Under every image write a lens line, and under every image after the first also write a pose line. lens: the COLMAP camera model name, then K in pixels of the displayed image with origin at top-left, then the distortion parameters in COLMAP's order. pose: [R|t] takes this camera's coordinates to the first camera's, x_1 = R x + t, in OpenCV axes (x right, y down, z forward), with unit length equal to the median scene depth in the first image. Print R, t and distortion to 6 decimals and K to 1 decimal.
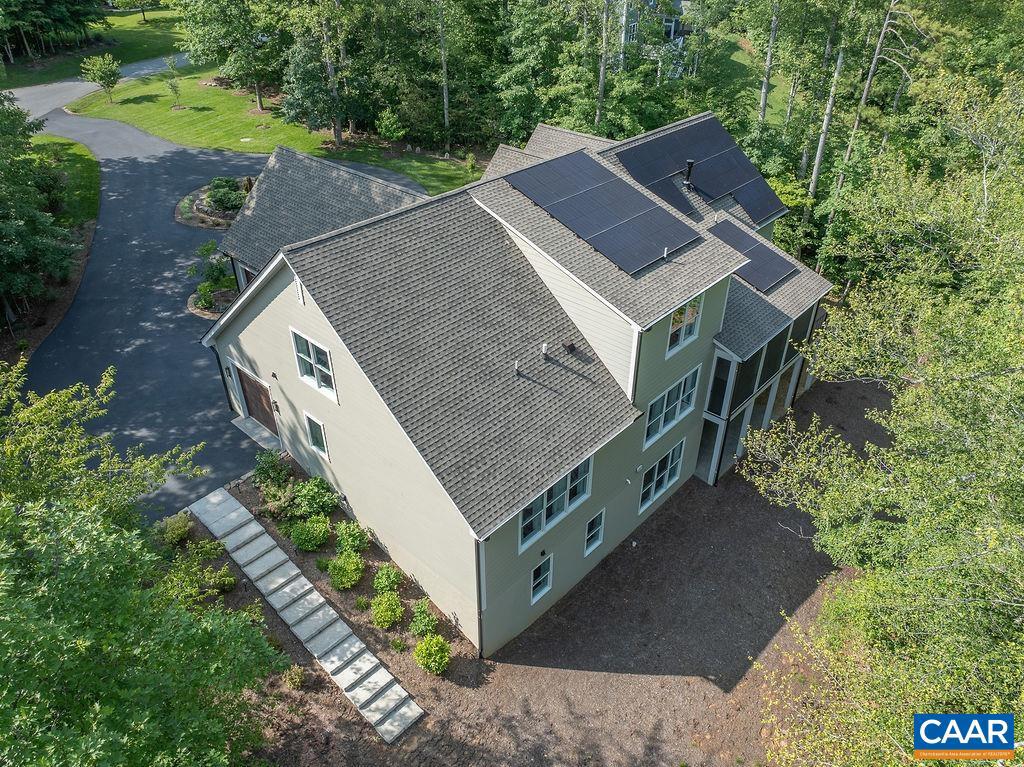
lens RADIAL K [[729.7, 0, 511.6], [0, 729.7, 377.3], [0, 0, 1]] dist [-0.025021, 0.006239]
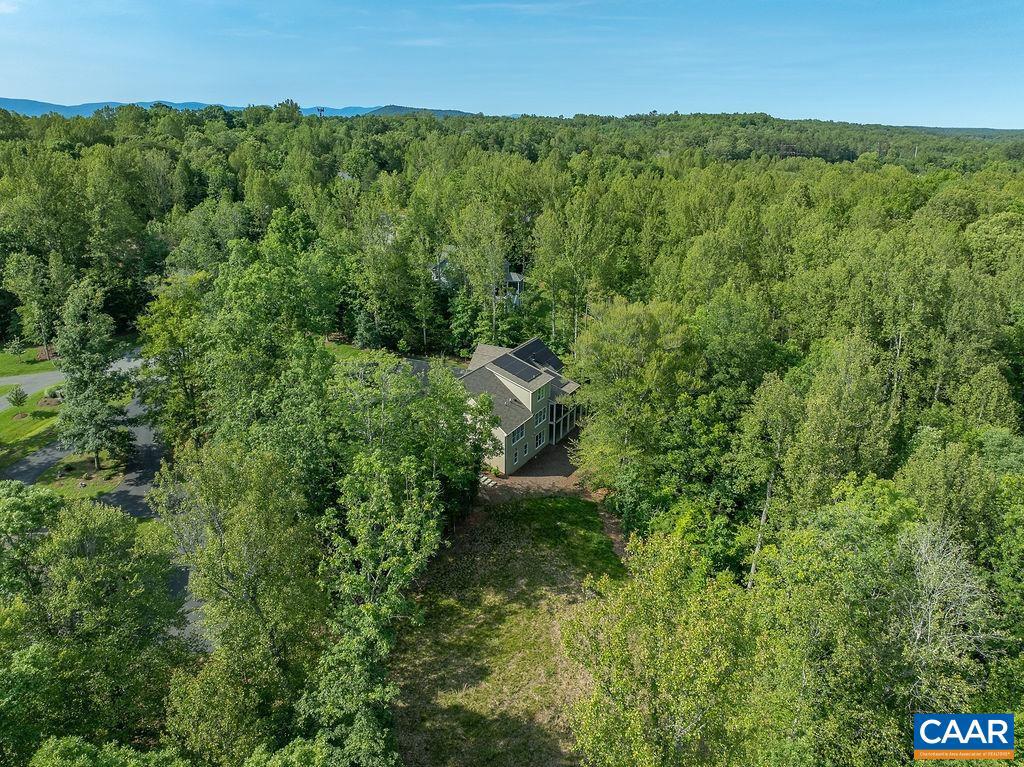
lens RADIAL K [[729.7, 0, 511.0], [0, 729.7, 383.9], [0, 0, 1]] dist [-0.025021, 0.006239]
pose [[0.968719, -0.082766, 0.233950, -0.469188], [0.135751, 0.965920, -0.220387, 0.404544], [-0.207736, 0.245252, 0.946941, -1.521200]]
